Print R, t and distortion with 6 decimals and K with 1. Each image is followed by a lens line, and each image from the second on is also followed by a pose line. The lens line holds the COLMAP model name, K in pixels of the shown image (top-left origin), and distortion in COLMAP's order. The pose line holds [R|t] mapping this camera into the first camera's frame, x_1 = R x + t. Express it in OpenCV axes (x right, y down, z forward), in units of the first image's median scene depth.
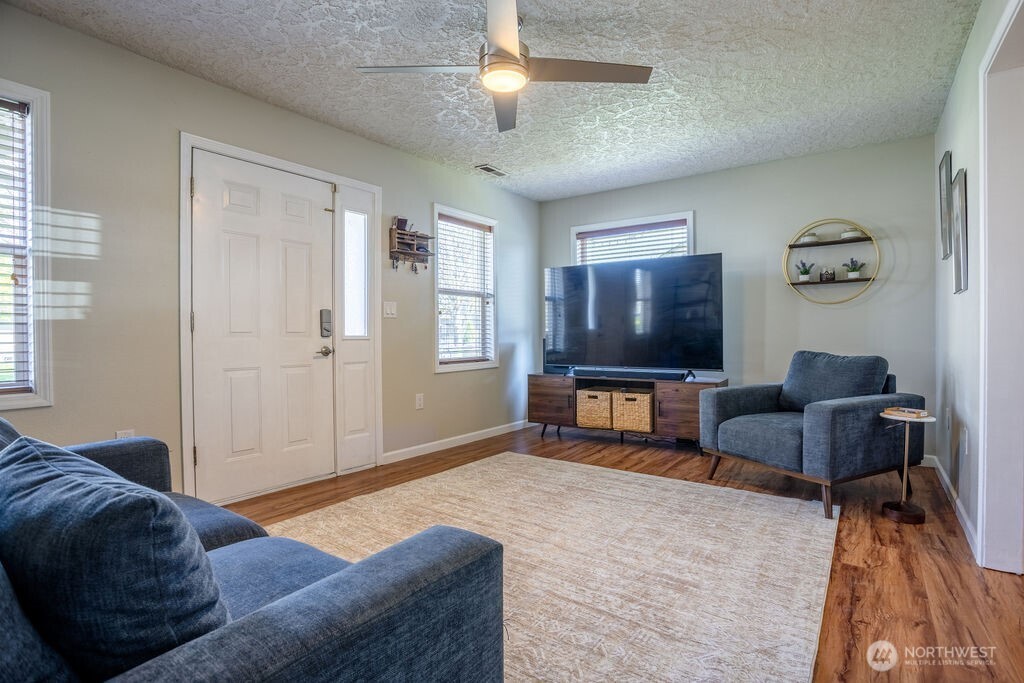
lens RADIAL K [[505.7, 0, 512.0], [0, 505.7, 335.8], [0, 0, 1]] dist [-0.076083, 0.028819]
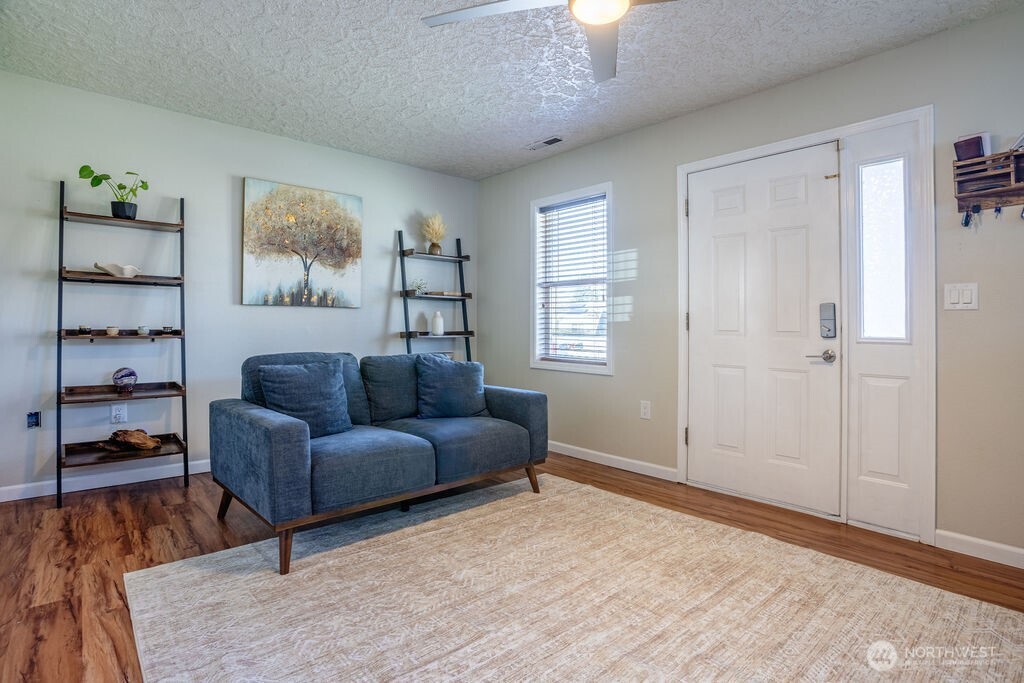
lens RADIAL K [[518.9, 0, 513.5], [0, 518.9, 322.6], [0, 0, 1]] dist [-0.075125, 0.027991]
pose [[-0.222158, -0.013403, -0.974919, 0.586930], [-0.019666, 0.999764, -0.009263, -0.005421], [0.974812, 0.017115, -0.222369, 0.790405]]
